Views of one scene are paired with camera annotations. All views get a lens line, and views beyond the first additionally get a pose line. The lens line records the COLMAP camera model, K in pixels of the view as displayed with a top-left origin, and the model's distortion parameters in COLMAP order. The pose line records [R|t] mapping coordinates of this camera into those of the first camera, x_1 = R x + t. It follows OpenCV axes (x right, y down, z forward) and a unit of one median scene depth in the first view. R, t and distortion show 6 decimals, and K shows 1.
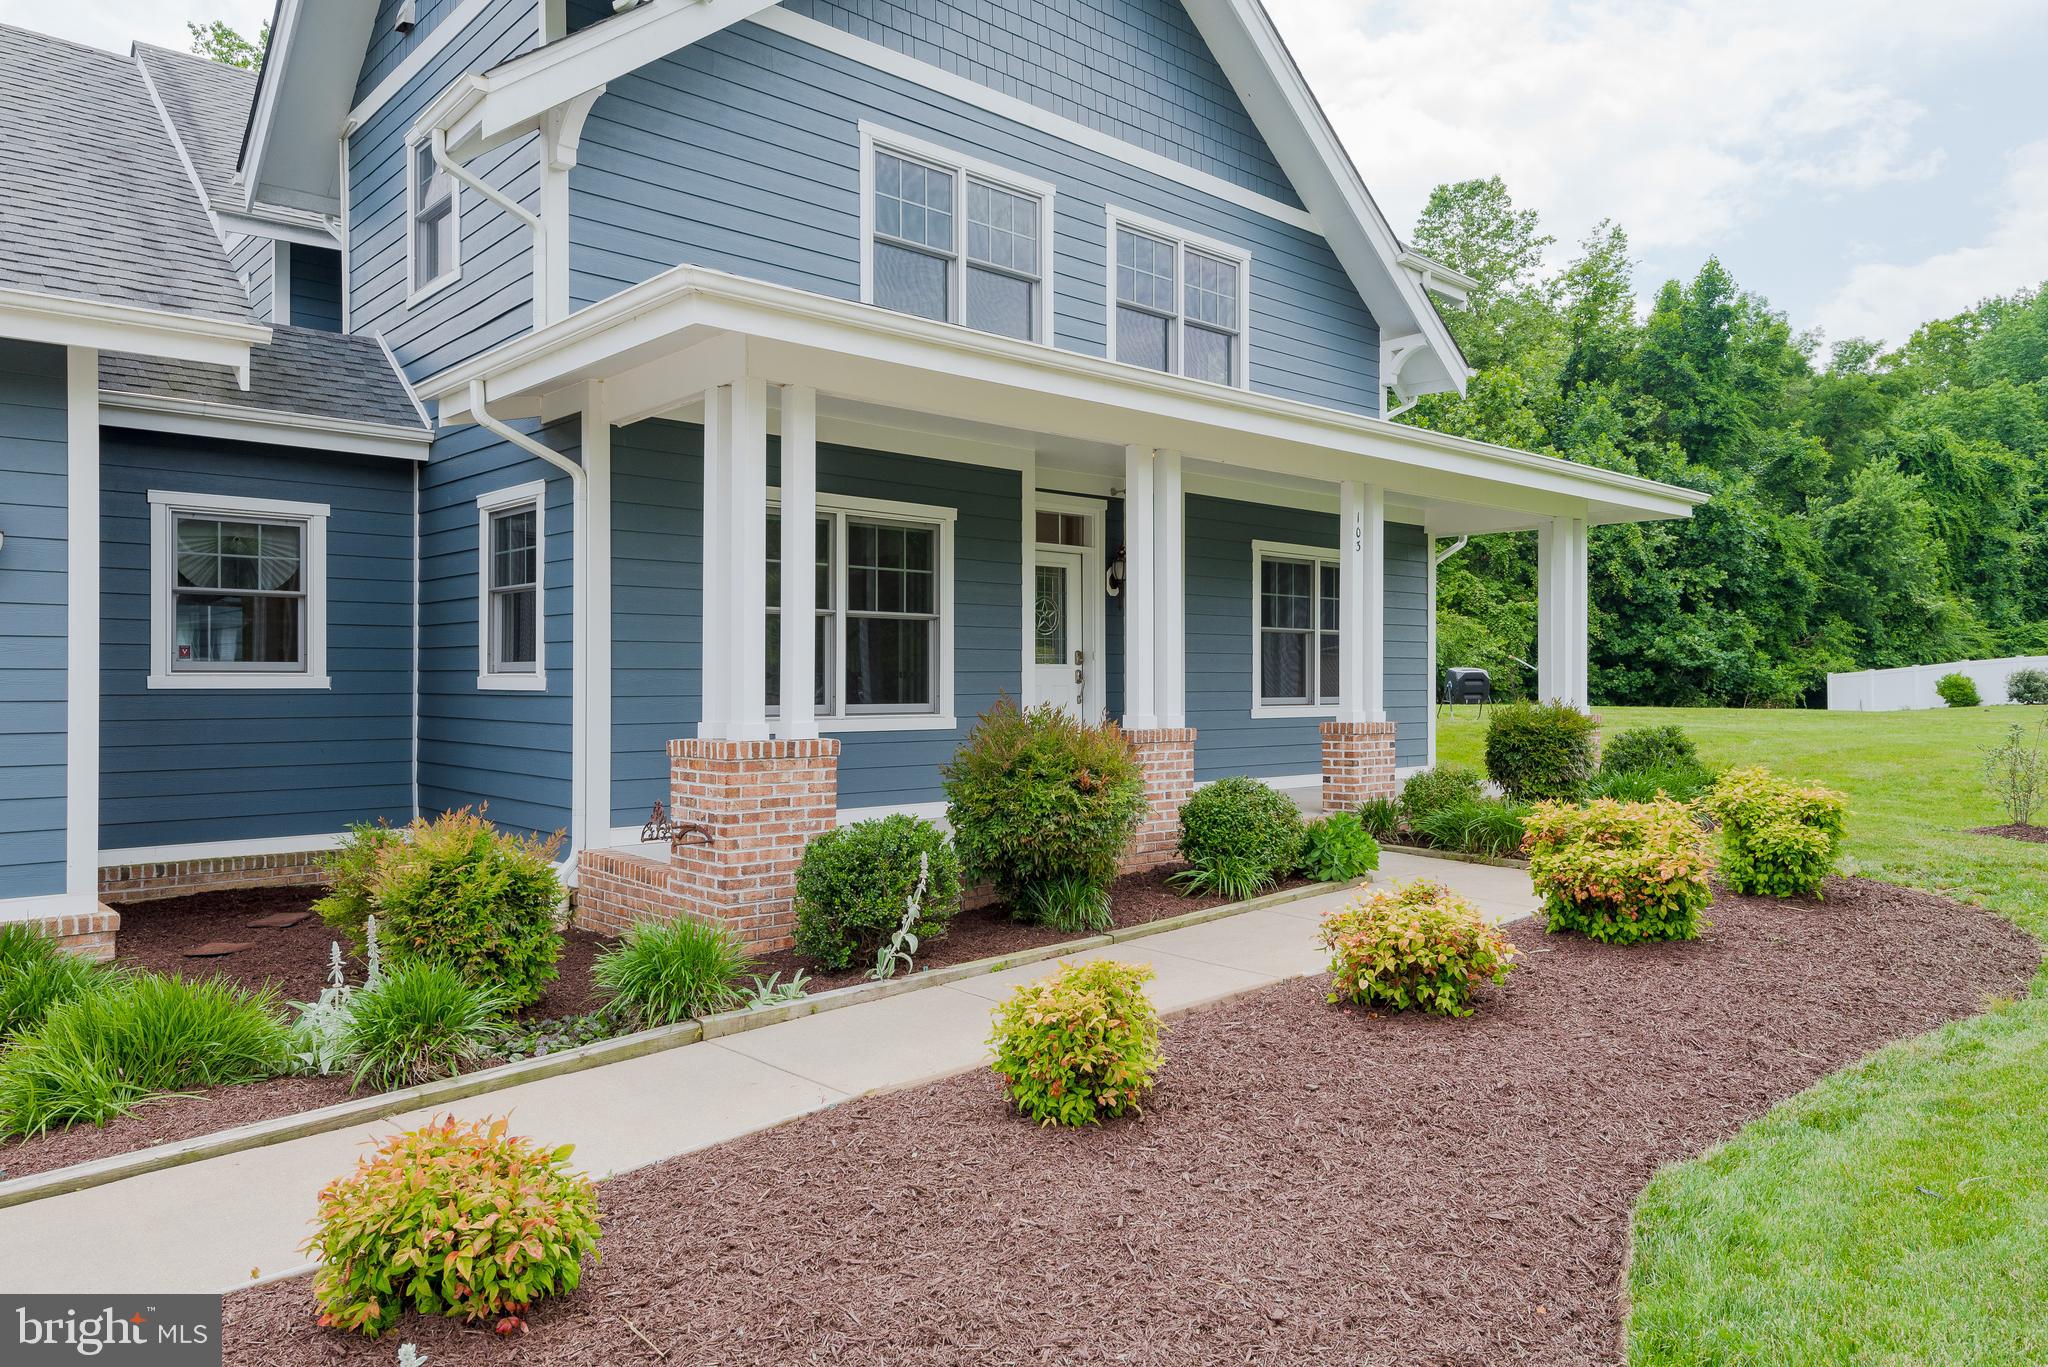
lens RADIAL K [[1366.9, 0, 1024.0], [0, 1366.9, 683.5], [0, 0, 1]] dist [0.008324, 0.001782]
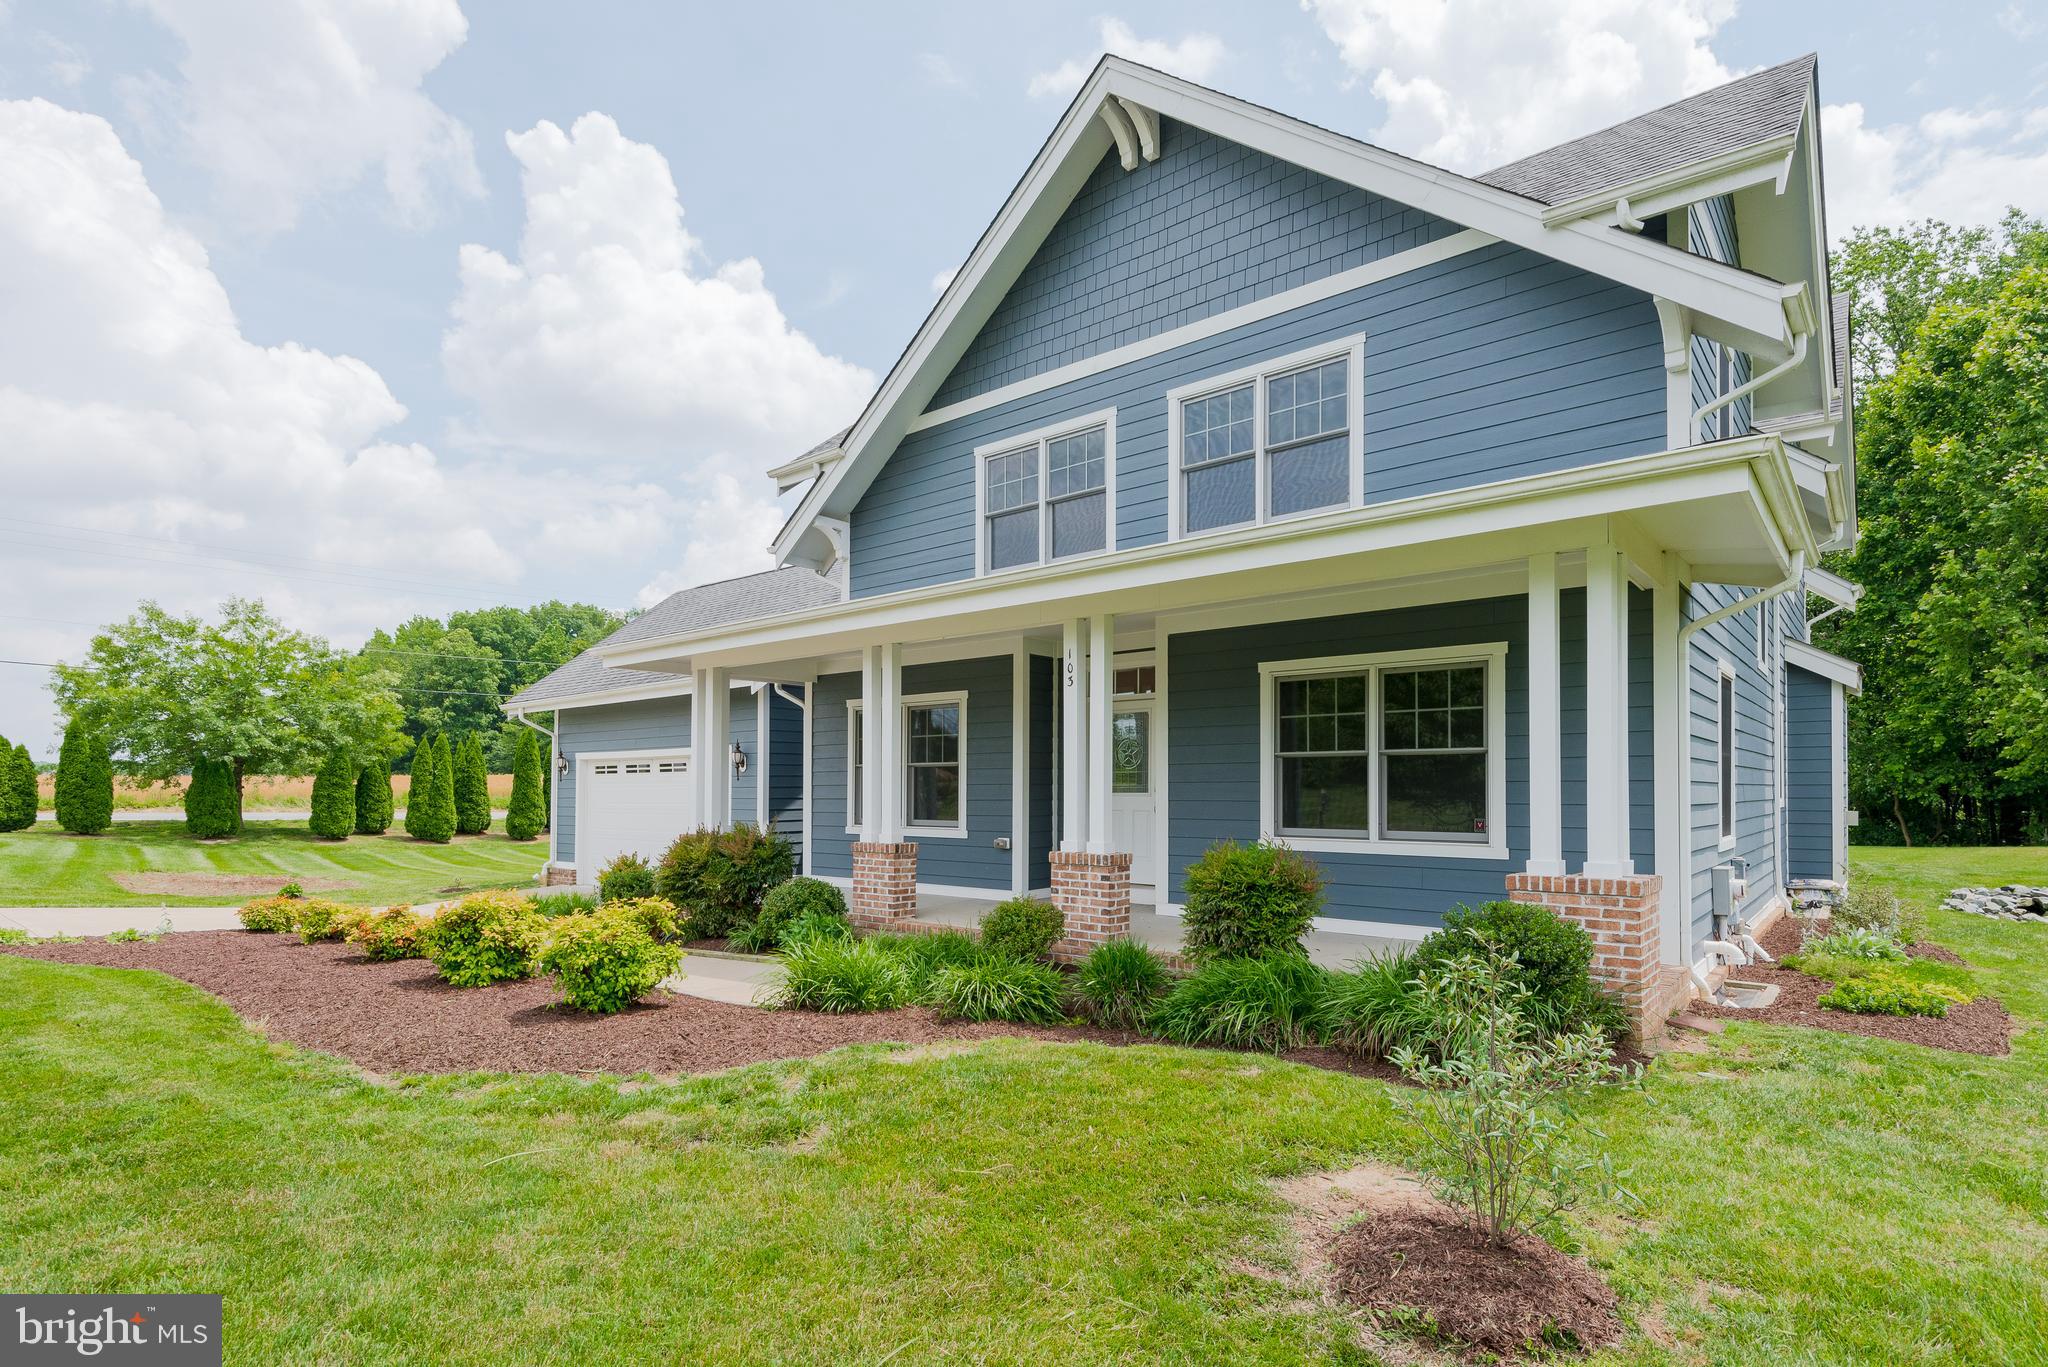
lens RADIAL K [[961.1, 0, 1027.0], [0, 961.1, 791.4], [0, 0, 1]] dist [0.001212, -0.000033]
pose [[0.164099, -0.011360, -0.986378, 0.875959], [-0.009376, 0.999871, -0.013075, -0.005428], [0.986399, 0.011394, 0.163972, 0.798485]]
